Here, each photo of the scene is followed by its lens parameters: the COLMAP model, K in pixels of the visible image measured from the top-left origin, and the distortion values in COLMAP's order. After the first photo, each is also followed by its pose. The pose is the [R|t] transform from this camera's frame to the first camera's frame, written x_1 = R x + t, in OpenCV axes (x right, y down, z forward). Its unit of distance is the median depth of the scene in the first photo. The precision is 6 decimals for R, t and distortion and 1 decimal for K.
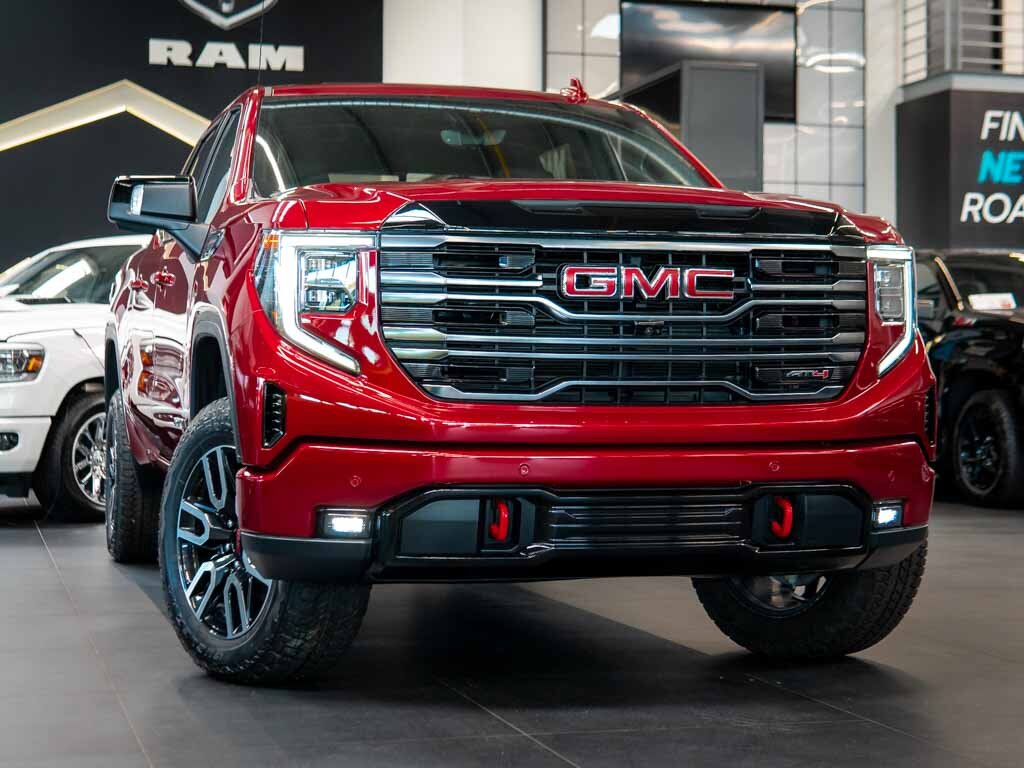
lens RADIAL K [[1359.2, 0, 512.0], [0, 1359.2, 384.0], [0, 0, 1]] dist [0.007496, 0.008231]
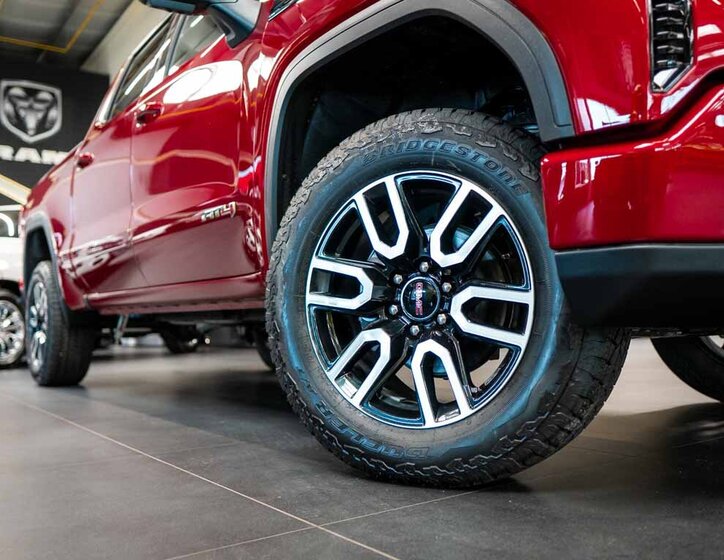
lens RADIAL K [[598.9, 0, 362.0], [0, 598.9, 280.0], [0, 0, 1]] dist [-0.002874, -0.003251]
pose [[0.956987, -0.014192, 0.289785, -0.324085], [0.026368, 0.998924, -0.038156, 0.114599], [-0.288932, 0.044156, 0.956331, 0.666687]]
